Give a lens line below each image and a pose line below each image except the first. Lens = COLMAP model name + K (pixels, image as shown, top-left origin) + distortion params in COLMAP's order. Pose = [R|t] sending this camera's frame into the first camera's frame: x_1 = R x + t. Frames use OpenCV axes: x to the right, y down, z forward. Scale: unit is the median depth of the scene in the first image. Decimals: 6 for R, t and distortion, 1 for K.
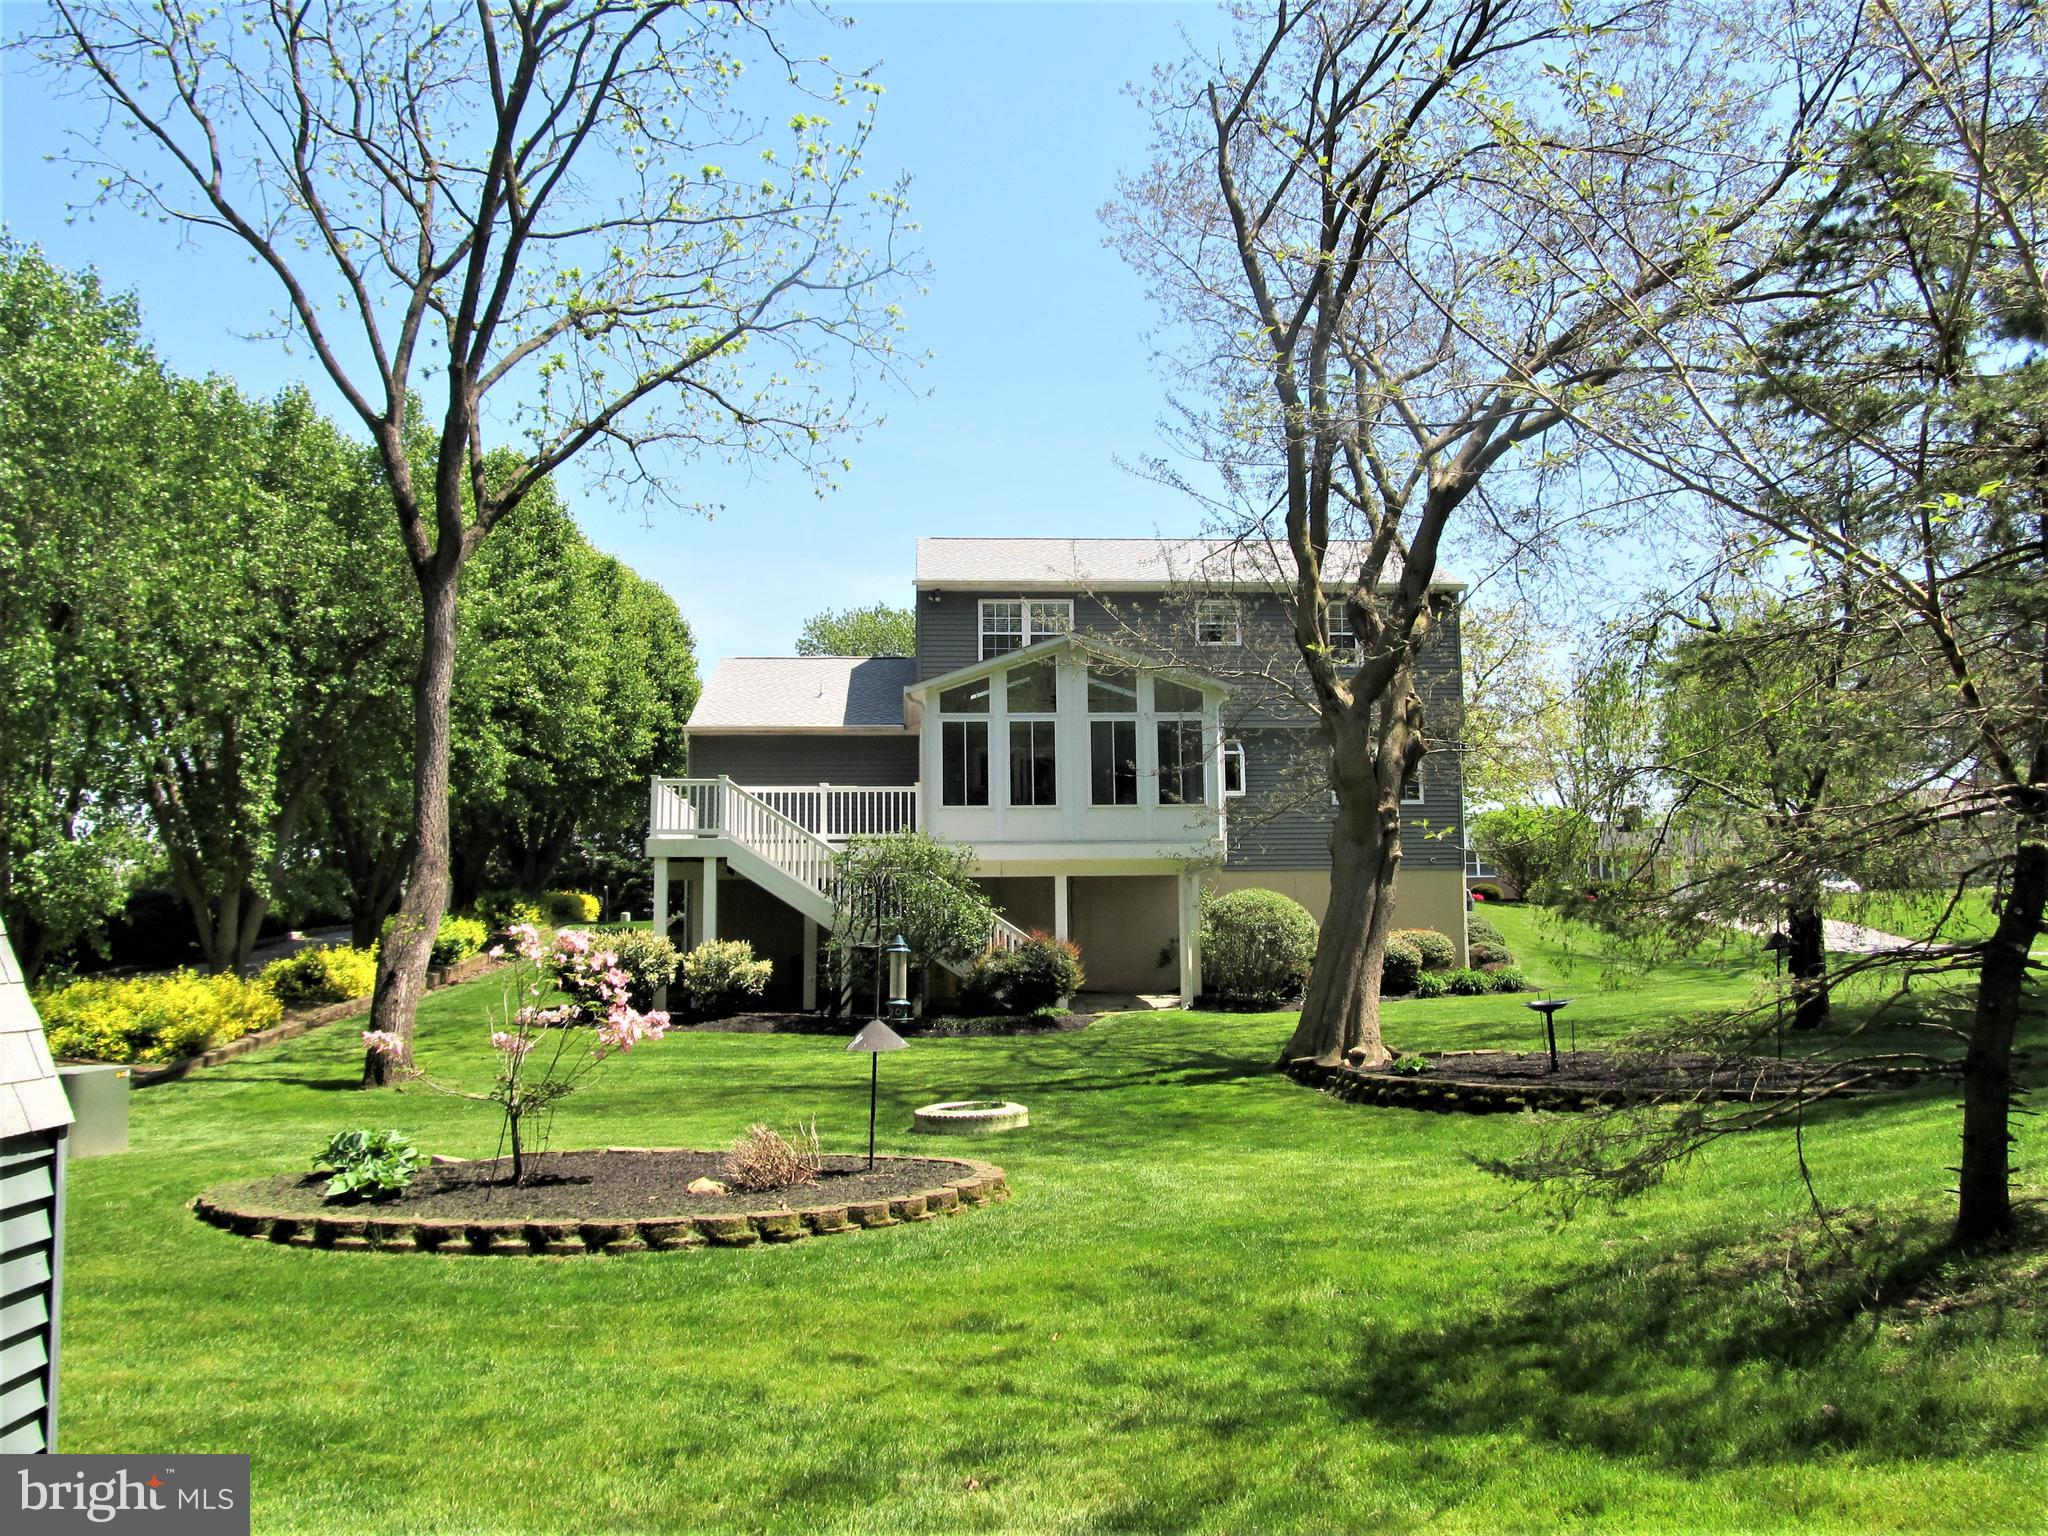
lens RADIAL K [[1706.7, 0, 1063.1], [0, 1706.7, 775.7], [0, 0, 1]] dist [-0.058178, 0.007917]
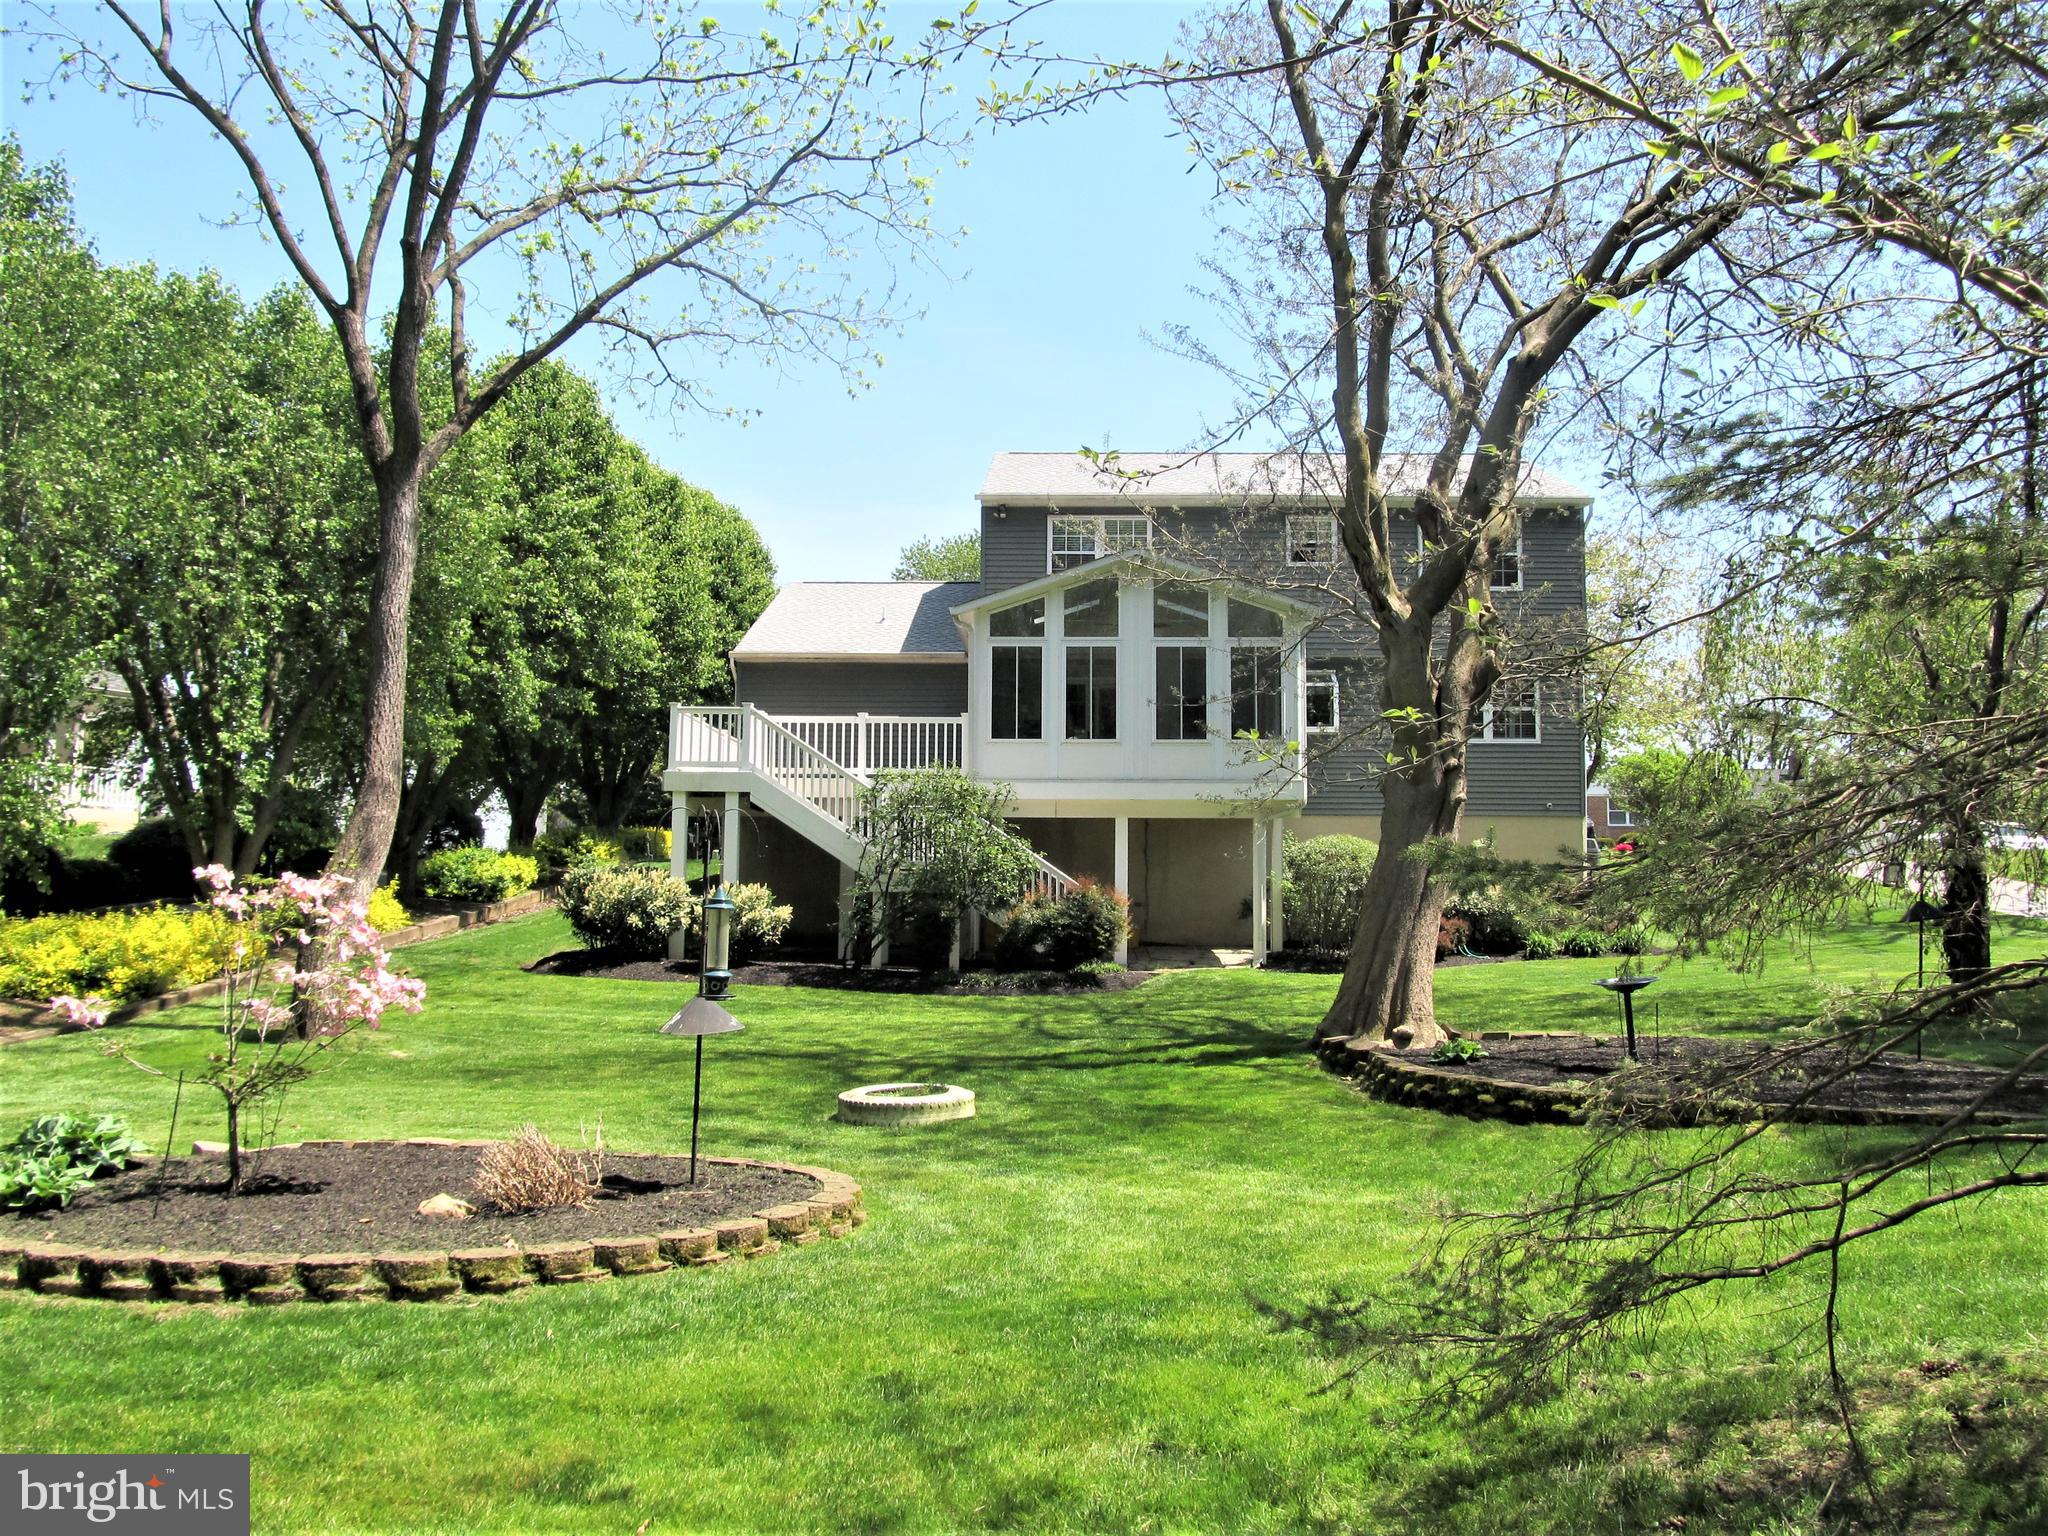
lens RADIAL K [[1697.5, 0, 1061.7], [0, 1697.5, 770.5], [0, 0, 1]] dist [-0.062485, 0.010354]
pose [[0.995263, 0.011046, -0.096591, 0.060245], [-0.008119, 0.999497, 0.030649, 0.007130], [0.096881, -0.029719, 0.994852, 0.113524]]
